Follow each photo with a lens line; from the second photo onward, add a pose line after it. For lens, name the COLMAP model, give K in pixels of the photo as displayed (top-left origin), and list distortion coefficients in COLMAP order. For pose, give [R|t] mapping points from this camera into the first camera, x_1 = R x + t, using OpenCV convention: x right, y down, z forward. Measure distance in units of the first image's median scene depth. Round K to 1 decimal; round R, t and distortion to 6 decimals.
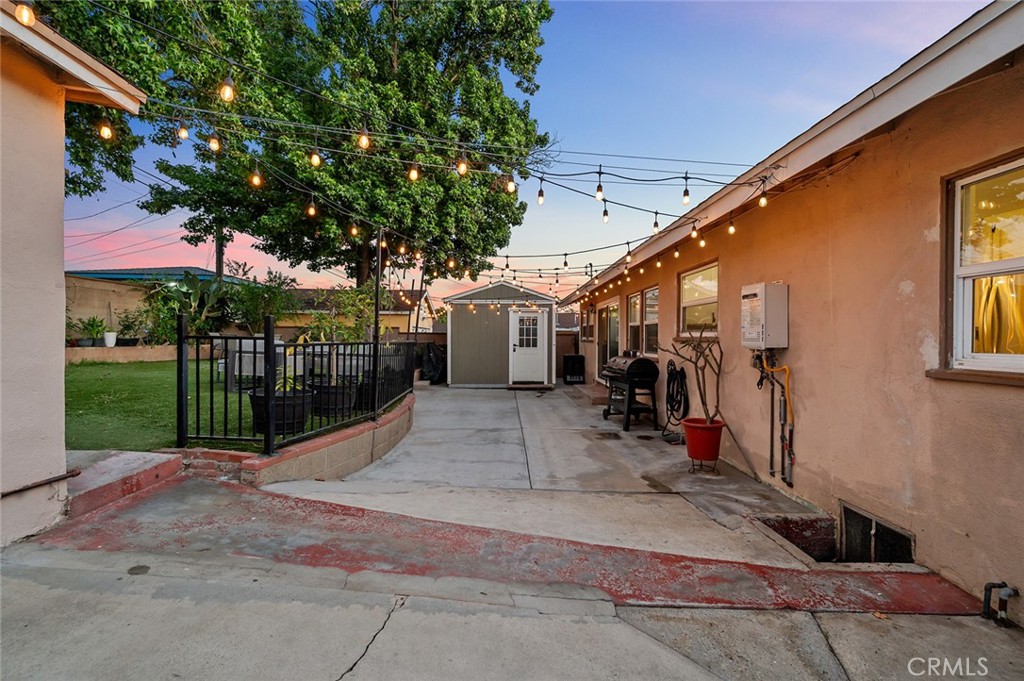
lens RADIAL K [[432.6, 0, 505.0], [0, 432.6, 345.3], [0, 0, 1]] dist [-0.001535, -0.000740]
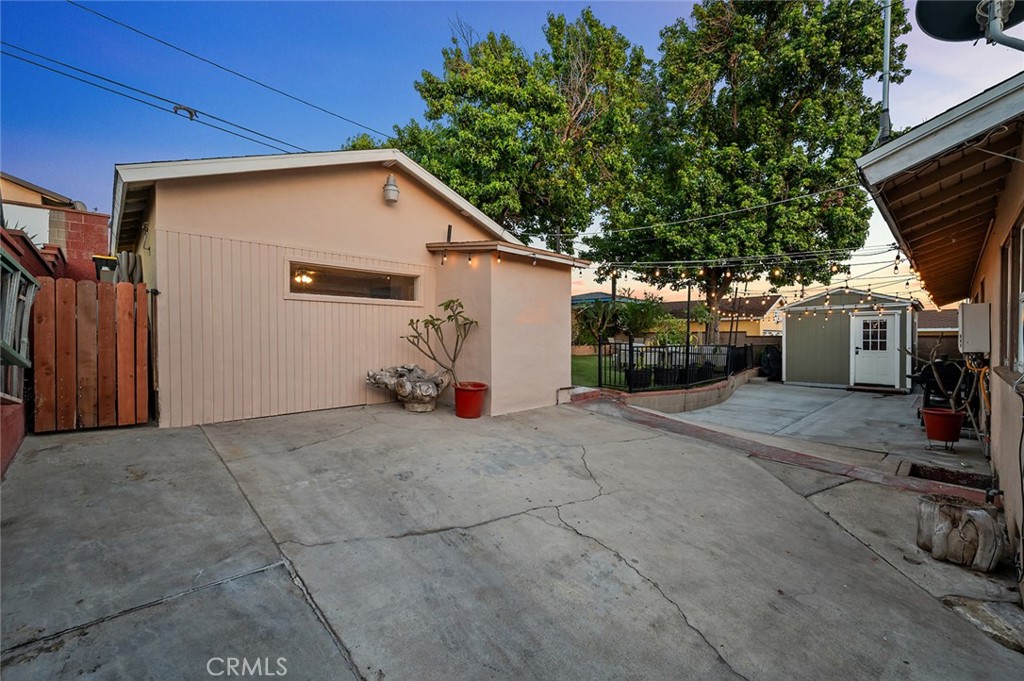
lens RADIAL K [[408.9, 0, 516.3], [0, 408.9, 342.6], [0, 0, 1]] dist [-0.000187, 0.000166]
pose [[0.683968, 0.002630, -0.729507, 0.179508], [-0.008182, 0.999958, -0.004066, -0.002576], [0.729466, 0.008749, 0.683961, -0.270261]]
